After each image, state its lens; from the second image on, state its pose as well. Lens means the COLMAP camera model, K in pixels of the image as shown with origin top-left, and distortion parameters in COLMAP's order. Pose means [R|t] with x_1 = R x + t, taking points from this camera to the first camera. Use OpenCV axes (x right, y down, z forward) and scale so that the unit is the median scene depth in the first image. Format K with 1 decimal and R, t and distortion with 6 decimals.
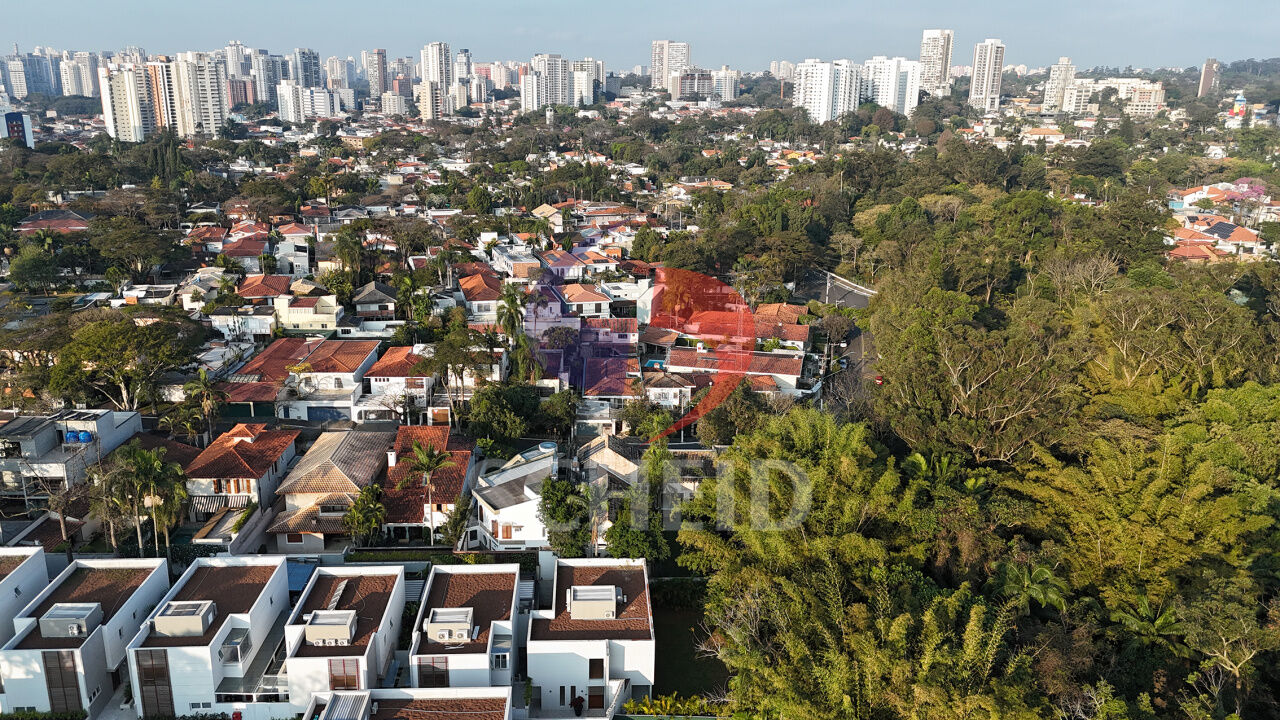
lens RADIAL K [[949.3, 0, 631.7], [0, 949.3, 362.7], [0, 0, 1]] dist [0.056741, -0.026244]
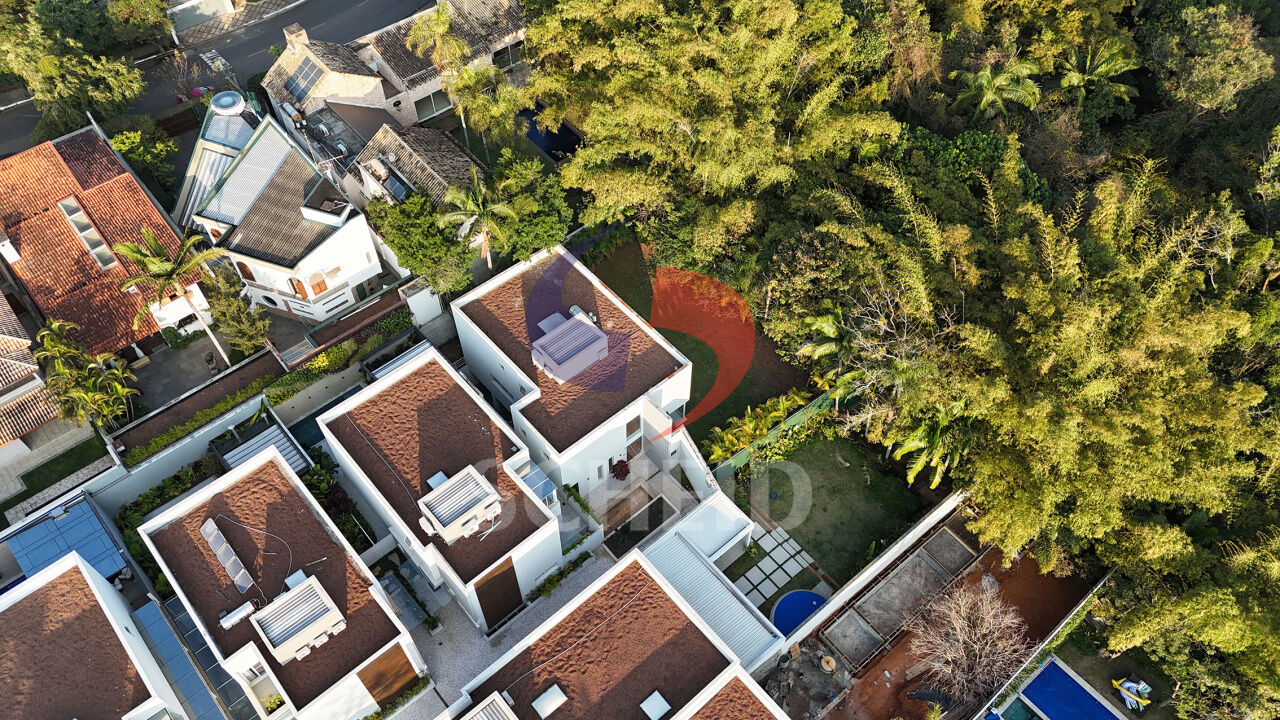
lens RADIAL K [[949.3, 0, 634.8], [0, 949.3, 352.6], [0, 0, 1]] dist [0.056741, -0.026244]
pose [[0.781691, -0.504763, 0.366296, -0.121195], [0.185959, 0.749253, 0.635640, -0.085457], [-0.595296, -0.428758, 0.679550, 0.226884]]
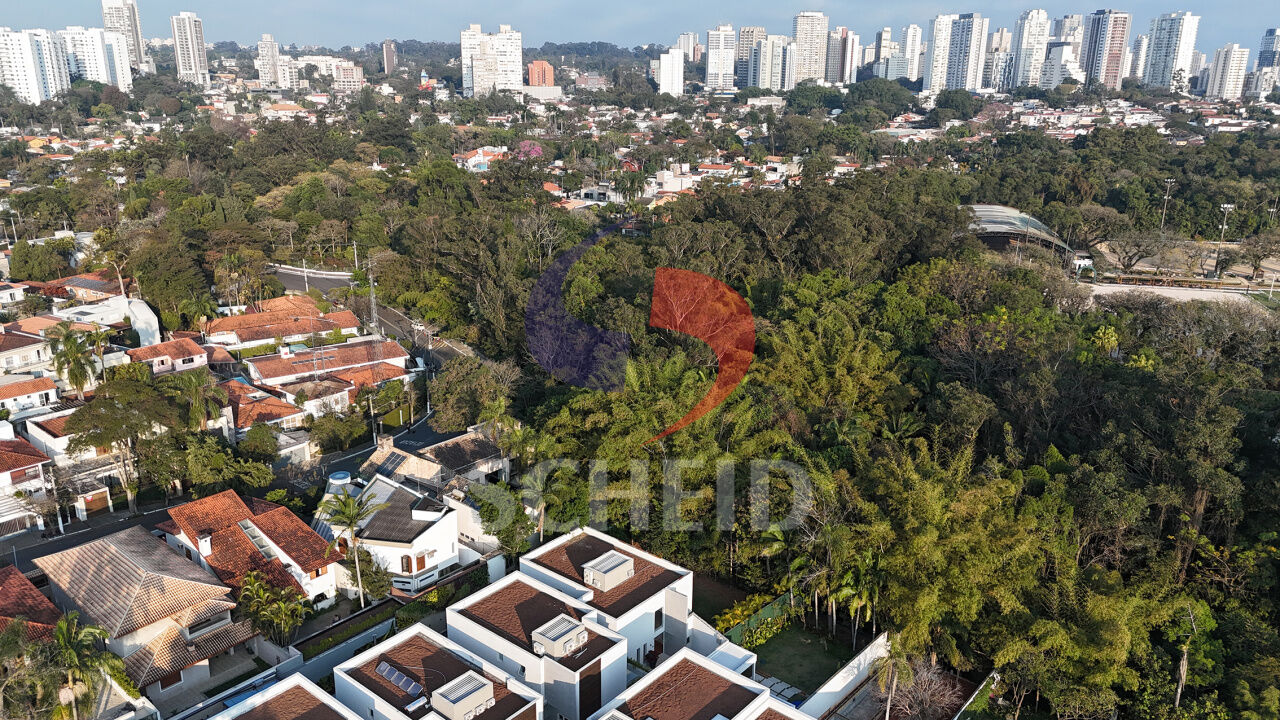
lens RADIAL K [[949.3, 0, 640.2], [0, 949.3, 357.7], [0, 0, 1]] dist [0.056741, -0.026244]
pose [[0.673482, -0.223909, 0.704476, -0.318908], [0.210754, 0.971628, 0.107339, -0.035294], [-0.708523, 0.076180, 0.701564, 0.108982]]
